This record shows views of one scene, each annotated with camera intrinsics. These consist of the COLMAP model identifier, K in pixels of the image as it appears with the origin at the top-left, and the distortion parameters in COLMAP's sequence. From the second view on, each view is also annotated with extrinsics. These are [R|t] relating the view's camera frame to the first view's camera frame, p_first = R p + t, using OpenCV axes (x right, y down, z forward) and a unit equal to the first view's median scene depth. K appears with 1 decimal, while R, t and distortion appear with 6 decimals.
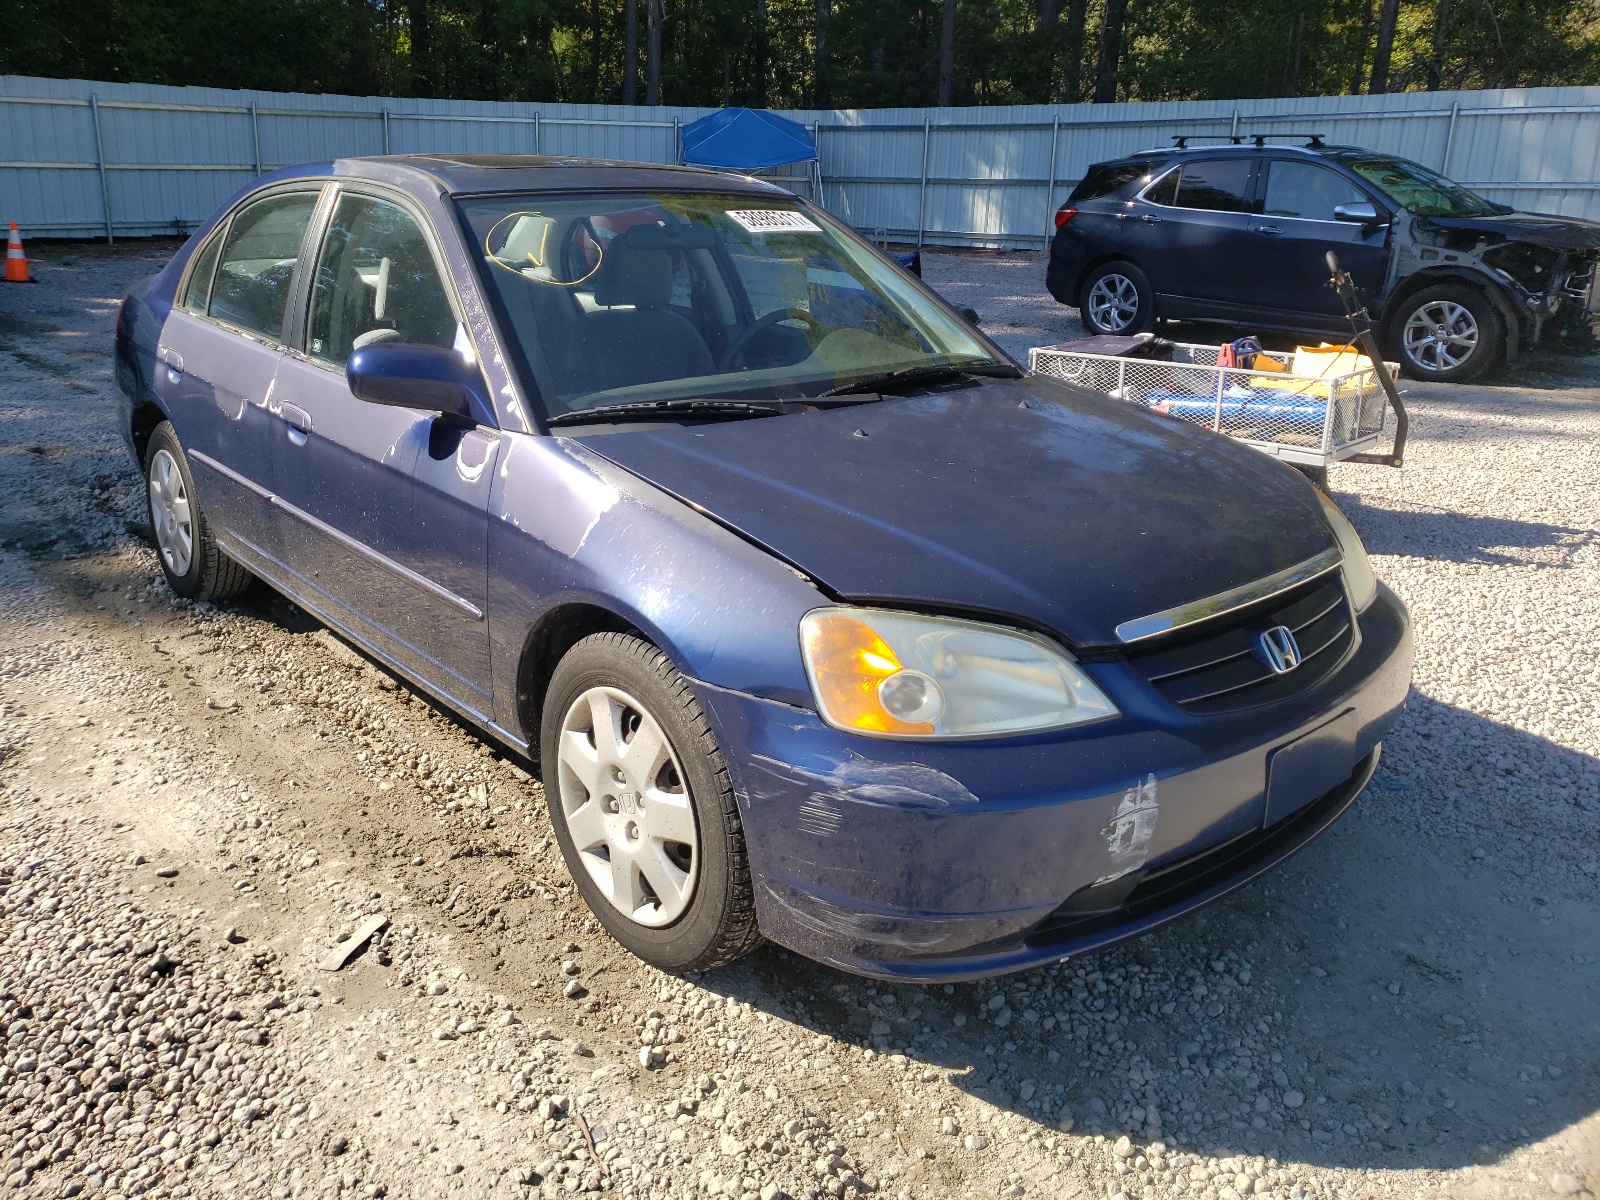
lens RADIAL K [[1218.4, 0, 796.7], [0, 1218.4, 589.7], [0, 0, 1]] dist [0.015053, 0.015607]
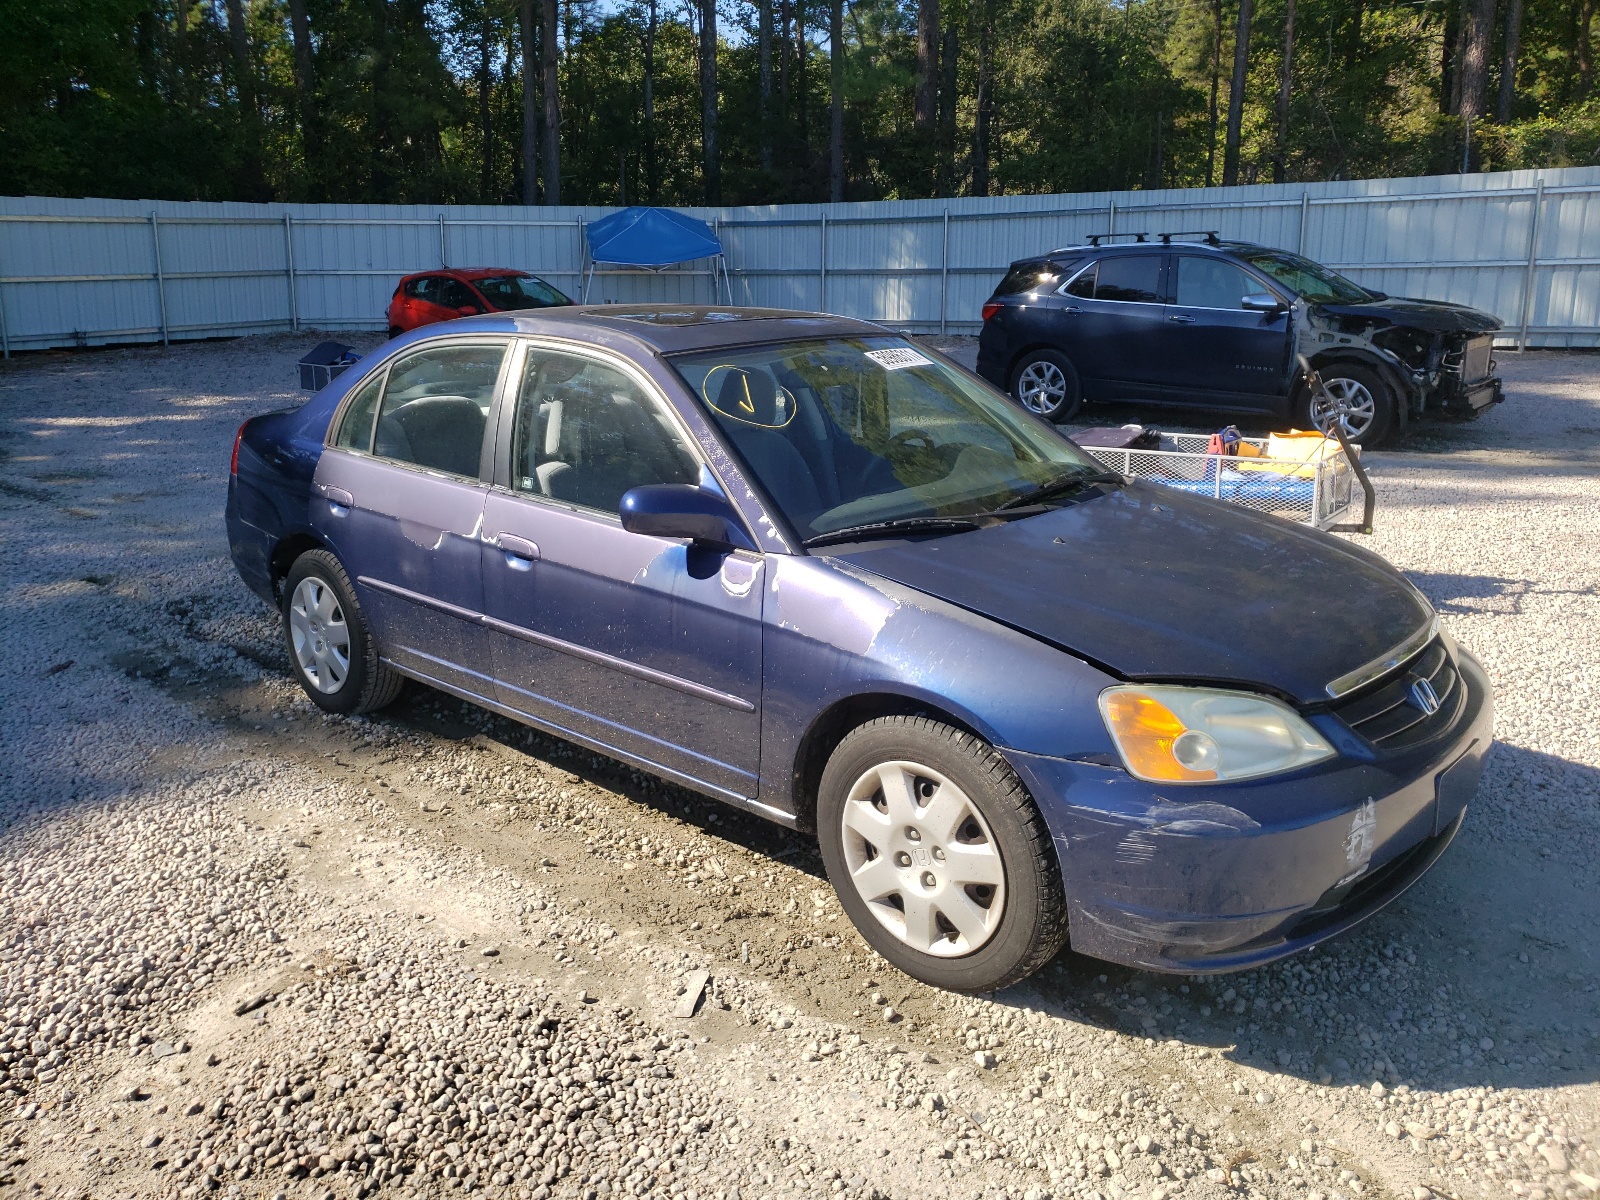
lens RADIAL K [[1218.4, 0, 809.4], [0, 1218.4, 607.7], [0, 0, 1]] dist [0.015053, 0.015607]
pose [[0.992812, -0.054707, 0.106446, -0.312350], [0.059793, 0.997187, -0.045195, -0.019997], [-0.103675, 0.051235, 0.993291, -0.176575]]
